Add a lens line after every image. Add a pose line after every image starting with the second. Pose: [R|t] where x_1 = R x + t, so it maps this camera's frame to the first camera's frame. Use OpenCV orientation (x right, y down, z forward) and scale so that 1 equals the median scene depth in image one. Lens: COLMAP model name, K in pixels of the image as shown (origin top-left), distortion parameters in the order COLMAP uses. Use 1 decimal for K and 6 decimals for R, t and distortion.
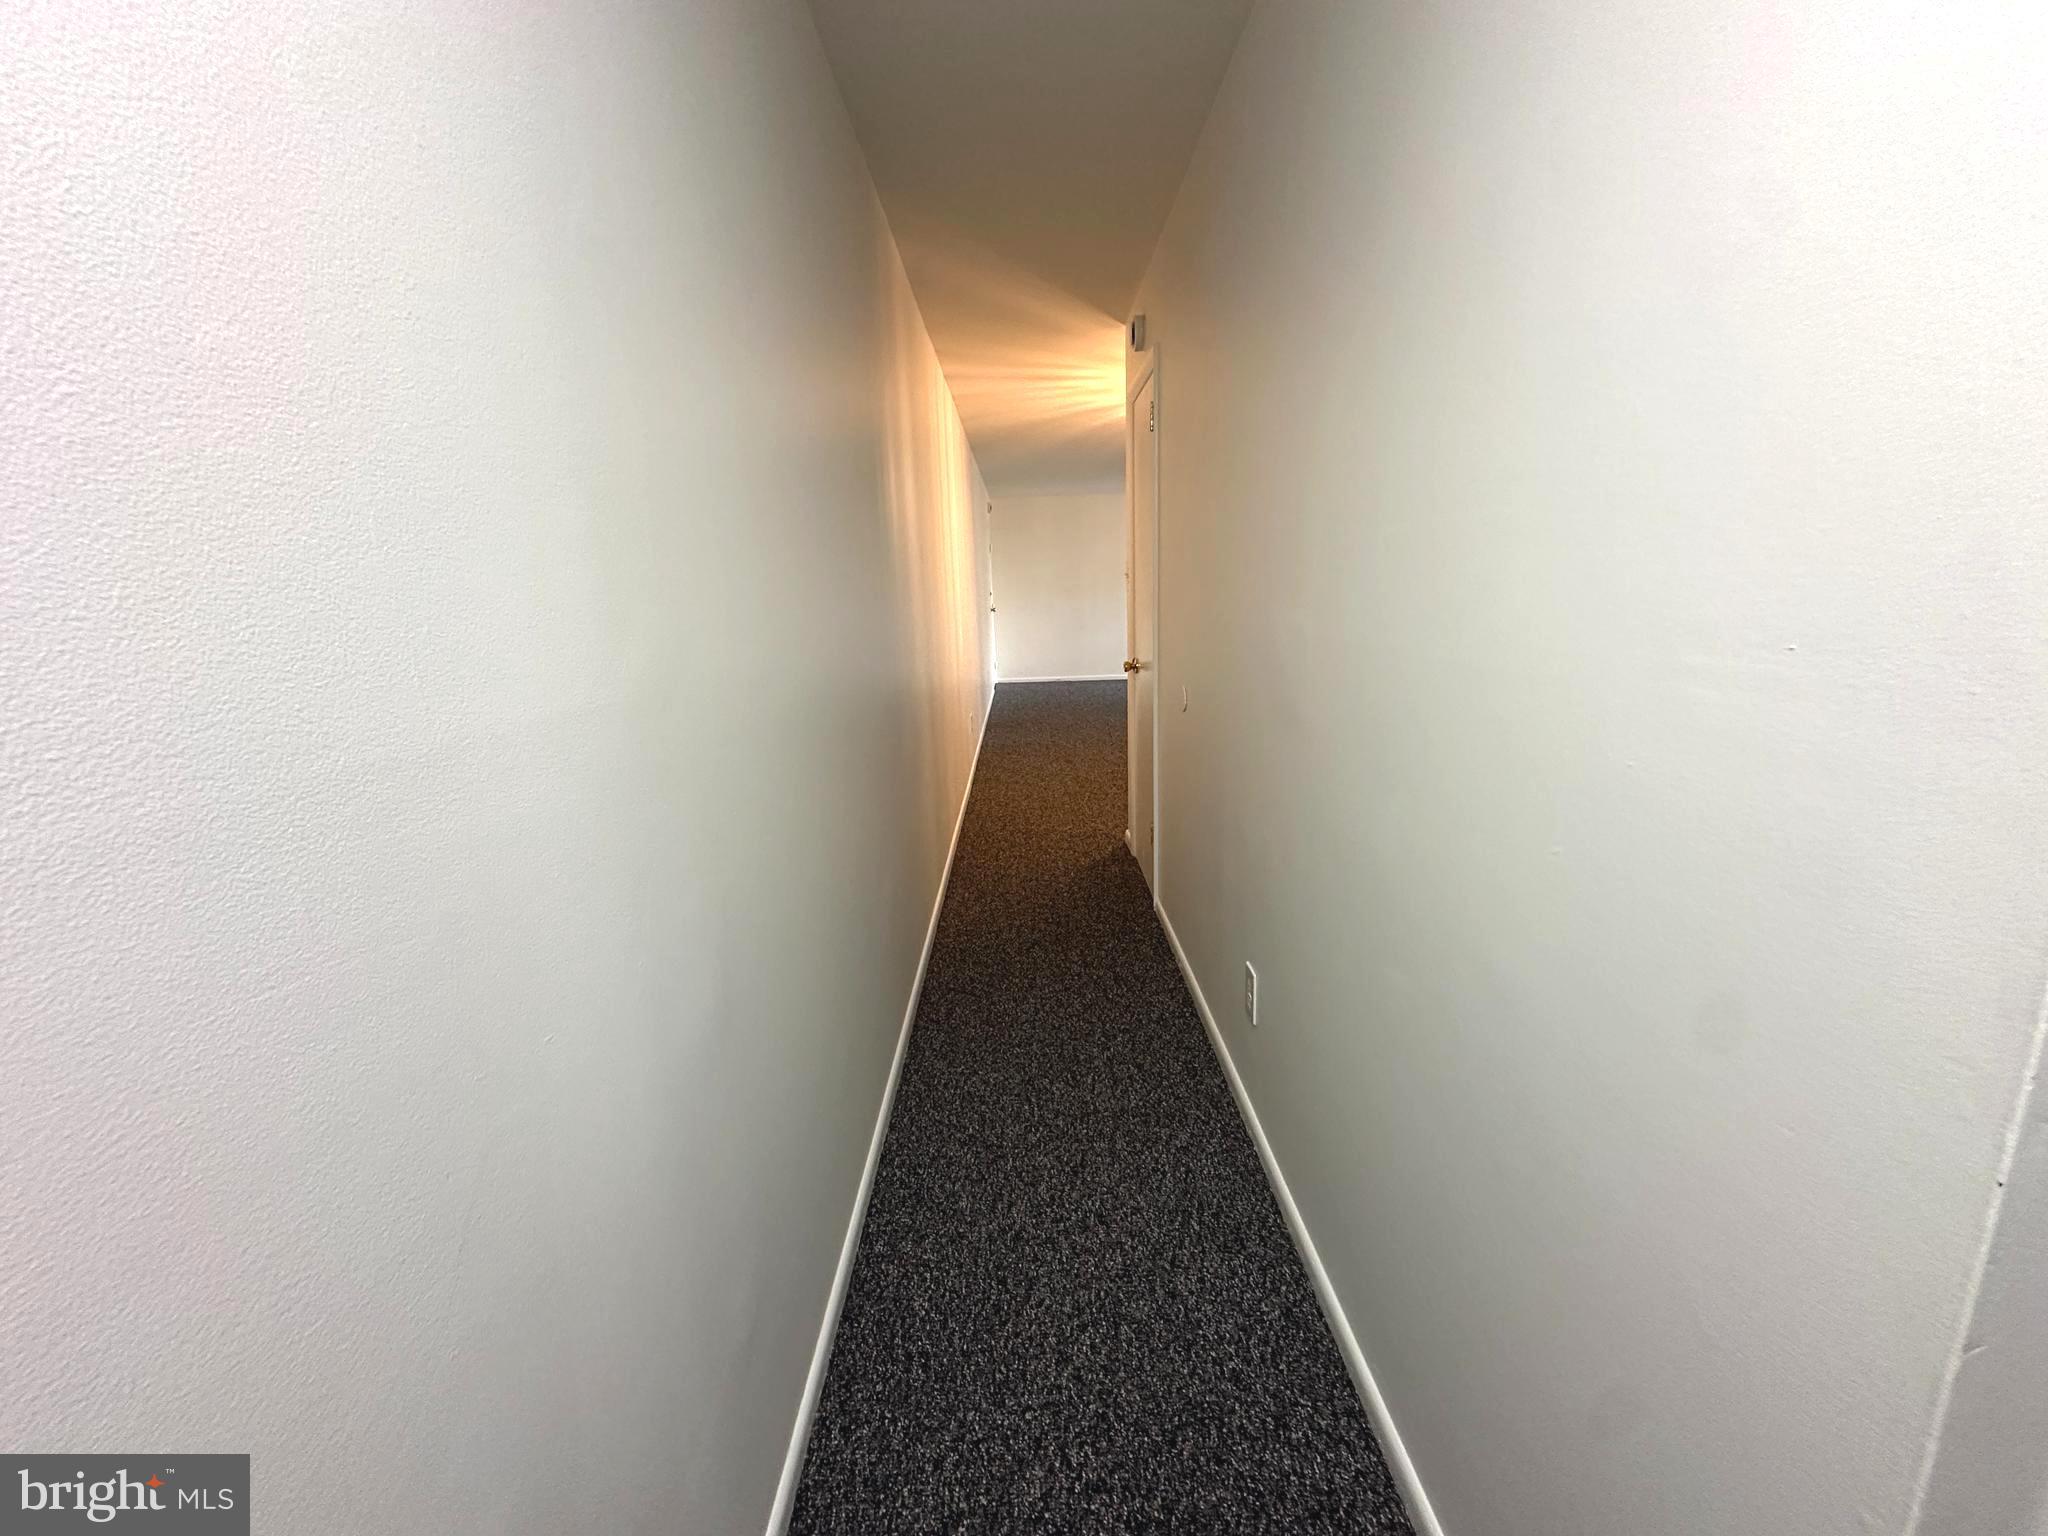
lens RADIAL K [[822.9, 0, 1024.0], [0, 822.9, 768.0], [0, 0, 1]] dist [-0.000331, 0.000261]
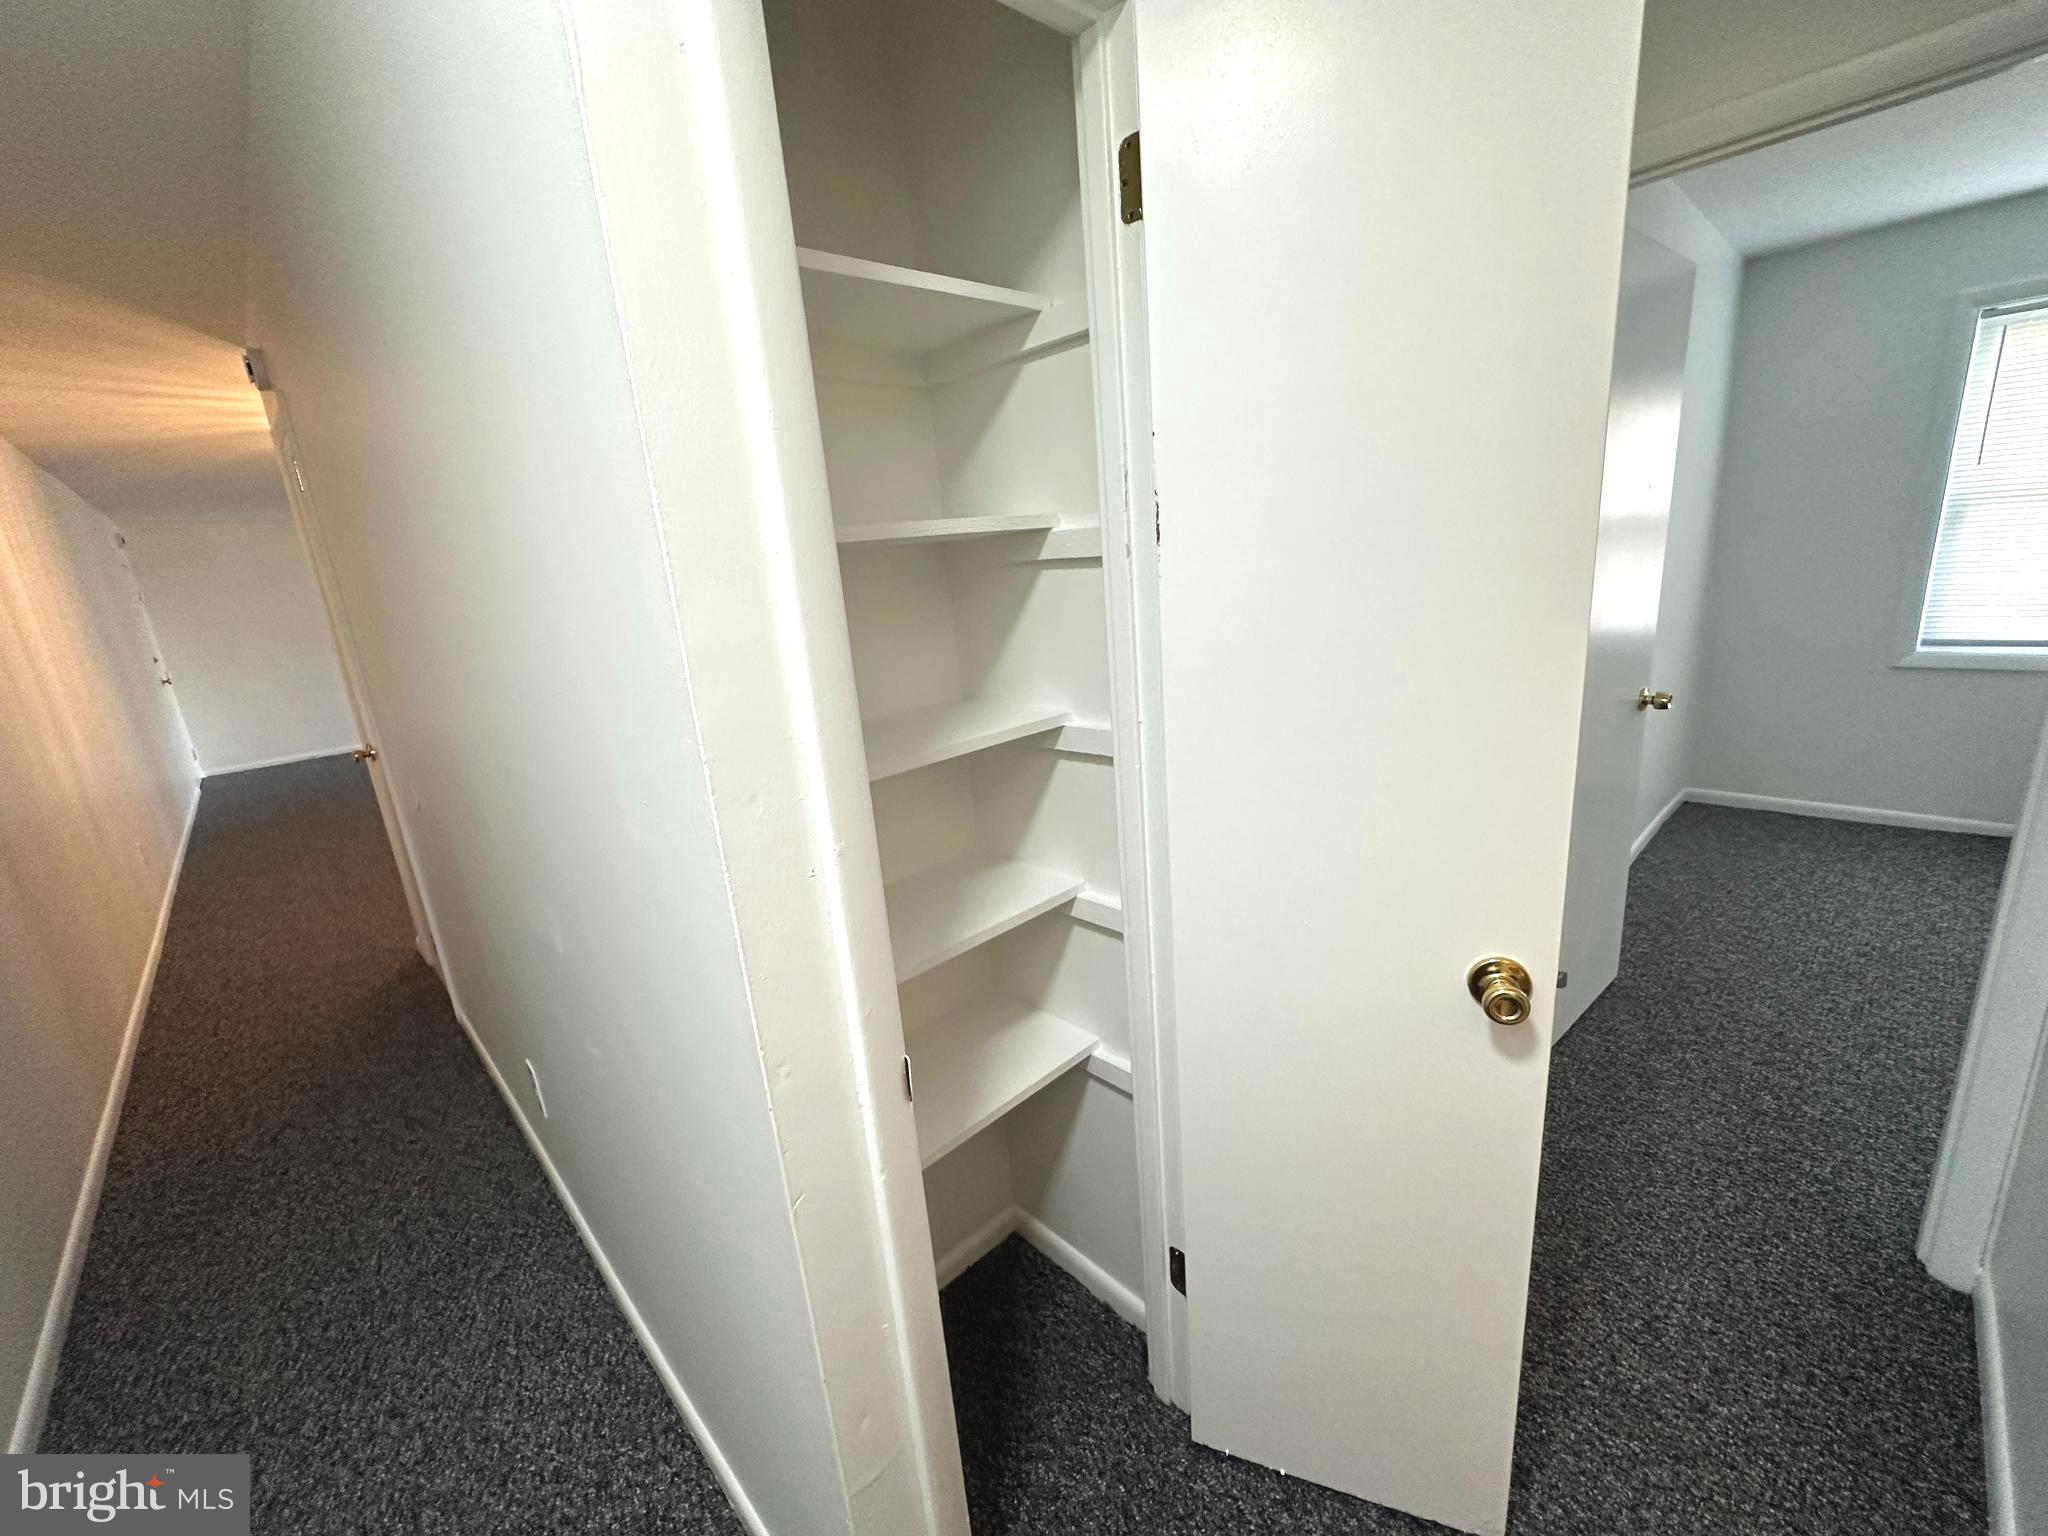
lens RADIAL K [[822.9, 0, 1024.0], [0, 822.9, 768.0], [0, 0, 1]] dist [-0.000331, 0.000261]
pose [[0.726120, -0.197032, 0.658732, 0.115135], [0.208727, 0.976016, 0.061854, -0.037731], [-0.655120, 0.092581, 0.749831, -0.147484]]
